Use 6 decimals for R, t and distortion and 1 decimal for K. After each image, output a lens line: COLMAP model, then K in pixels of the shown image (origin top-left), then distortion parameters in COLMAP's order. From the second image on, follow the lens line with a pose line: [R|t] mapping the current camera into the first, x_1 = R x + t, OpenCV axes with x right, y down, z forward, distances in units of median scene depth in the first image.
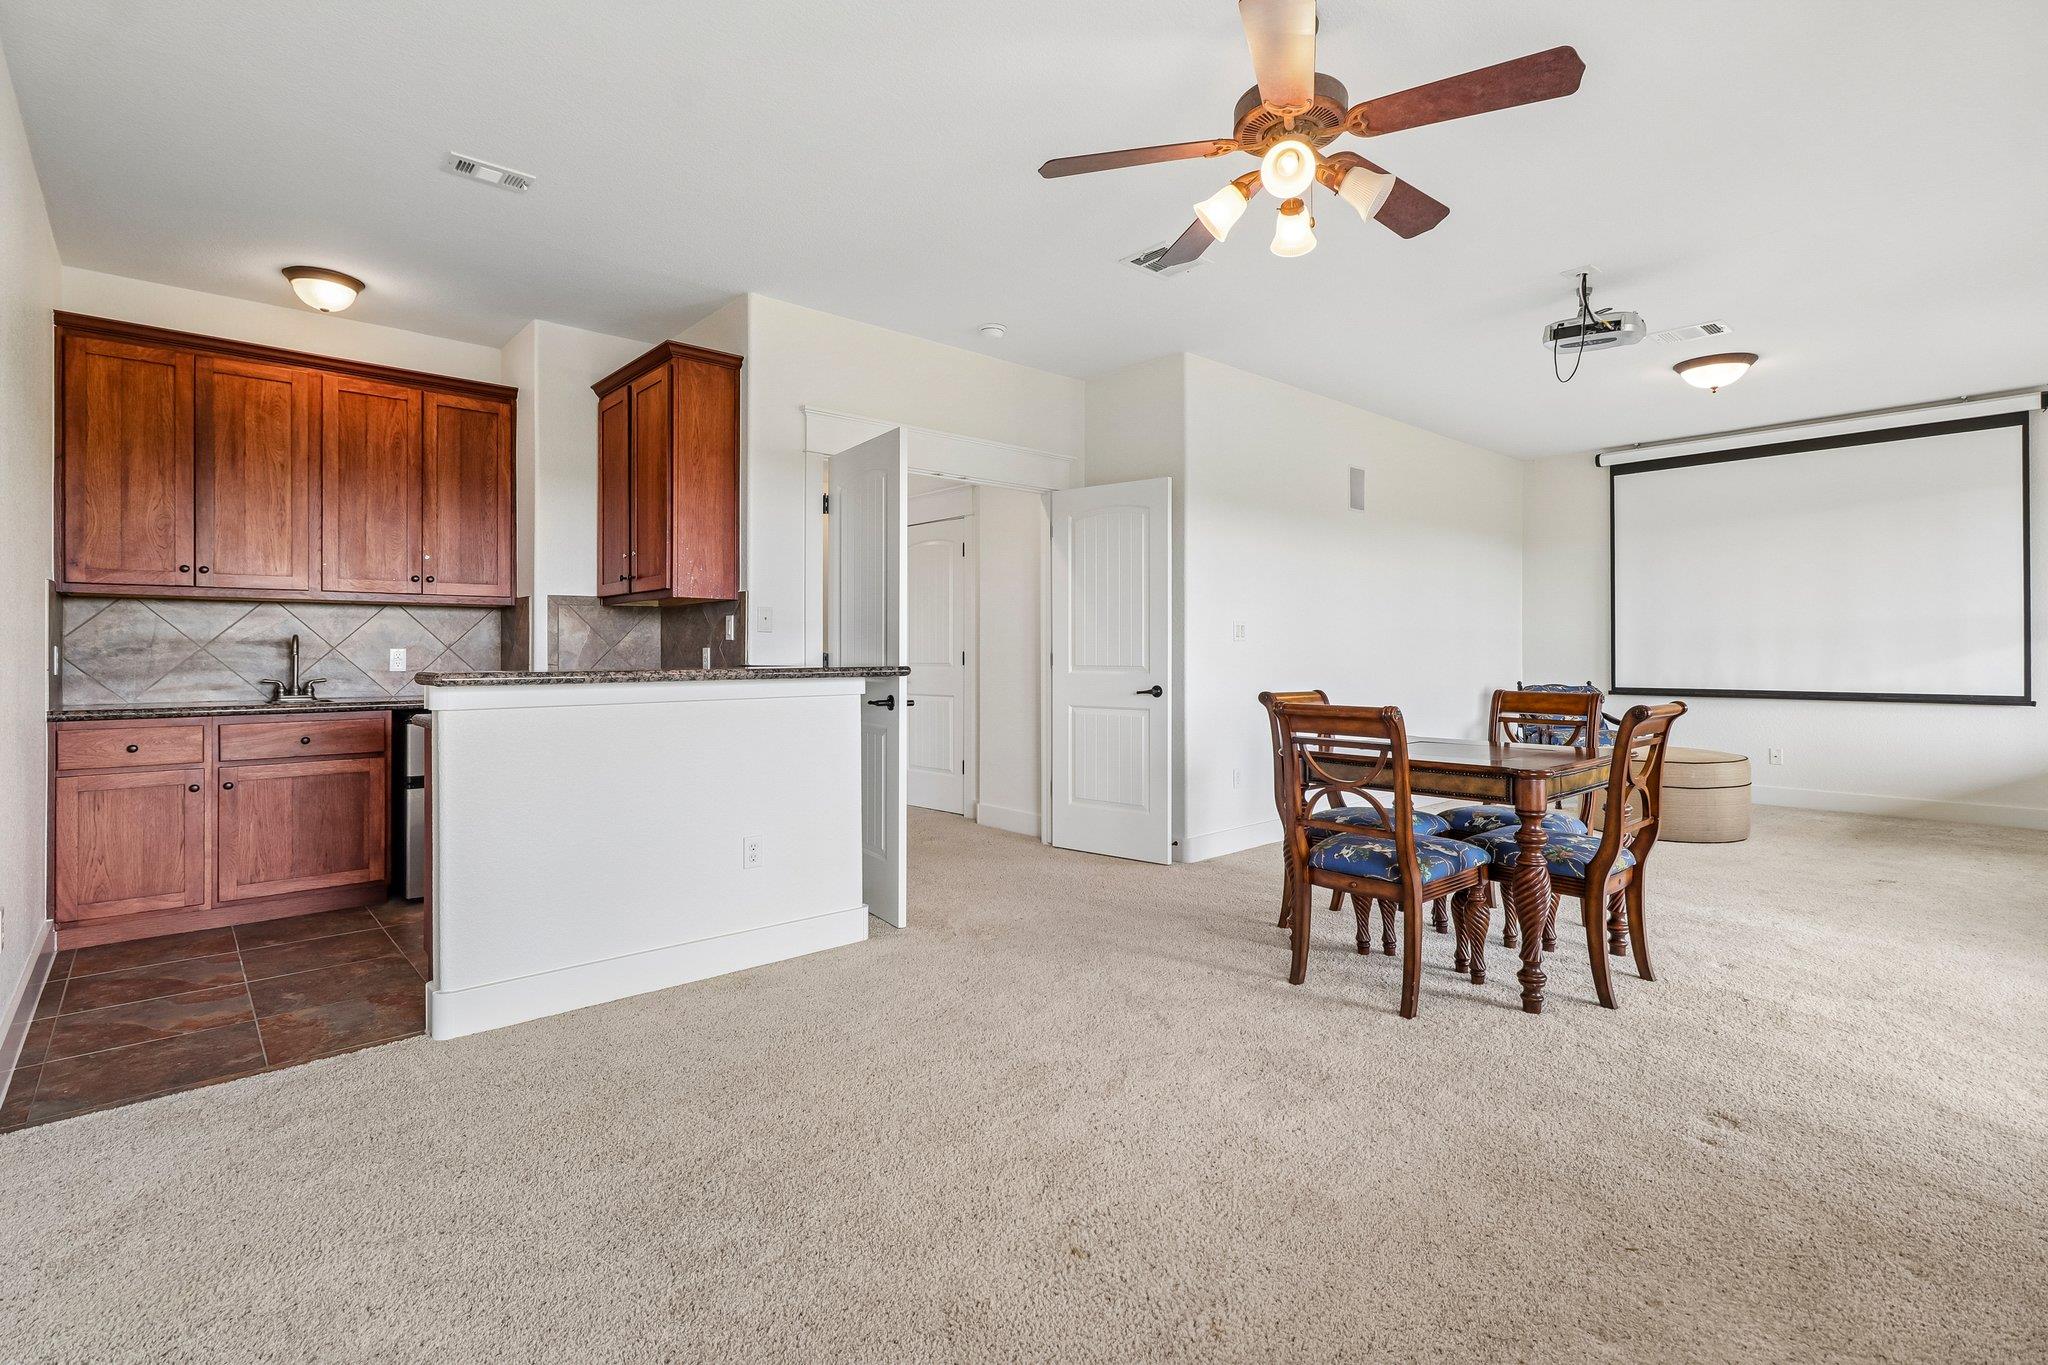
lens RADIAL K [[945.9, 0, 1022.6], [0, 945.9, 657.3], [0, 0, 1]] dist [0.001627, -0.000446]
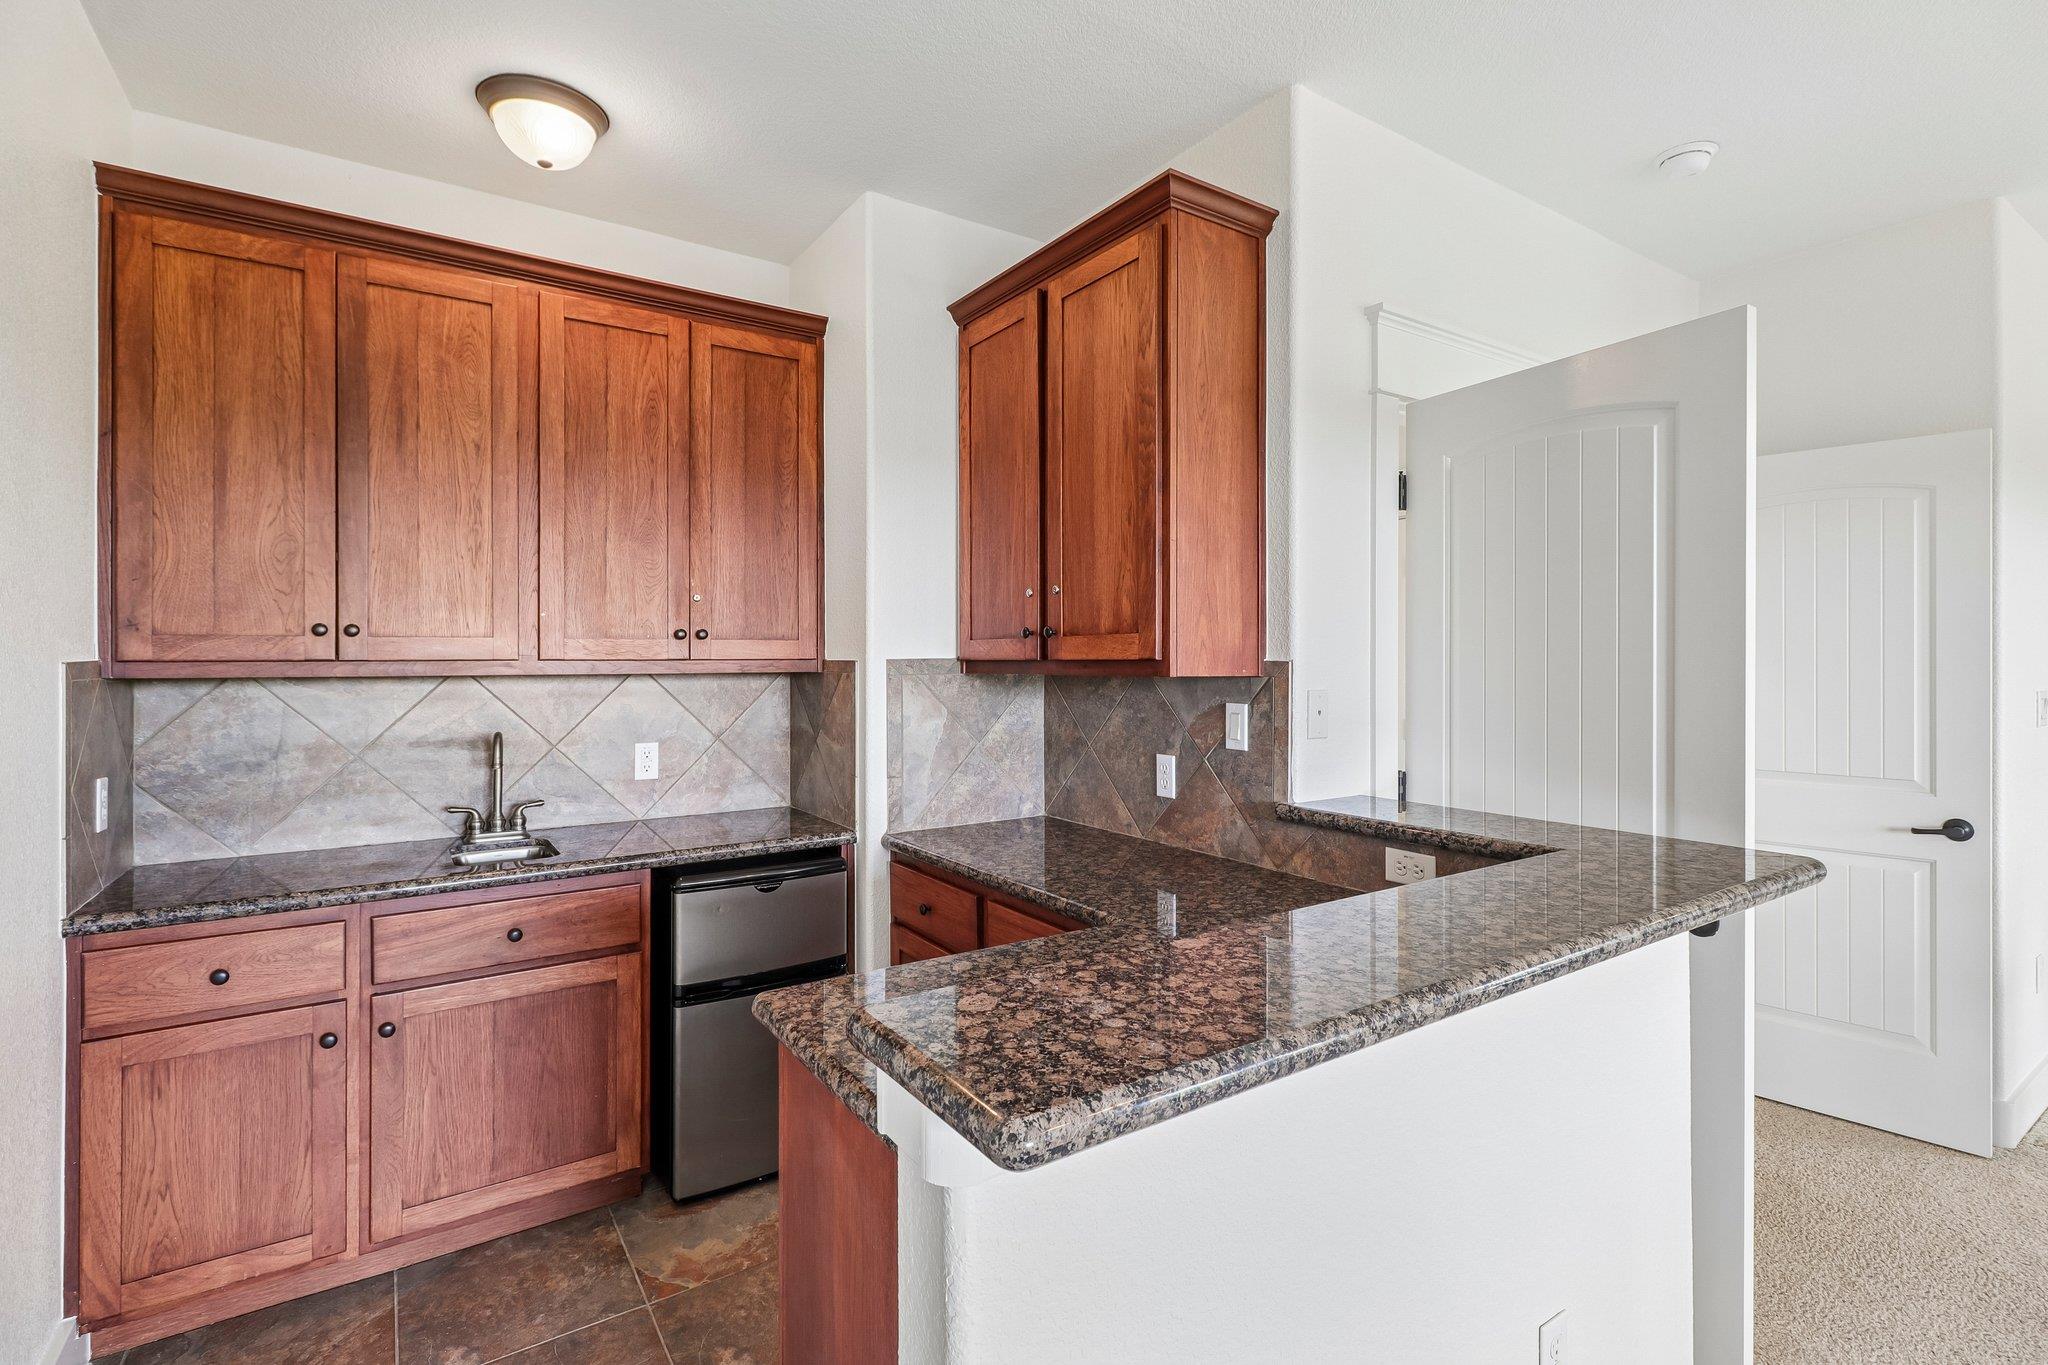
lens RADIAL K [[945.9, 0, 1026.1], [0, 945.9, 666.9], [0, 0, 1]] dist [0.001627, -0.000446]
pose [[0.989817, 0.001357, -0.142339, -0.355419], [-0.000901, 0.999994, 0.003266, -0.067513], [0.142343, -0.003105, 0.989813, 0.459368]]
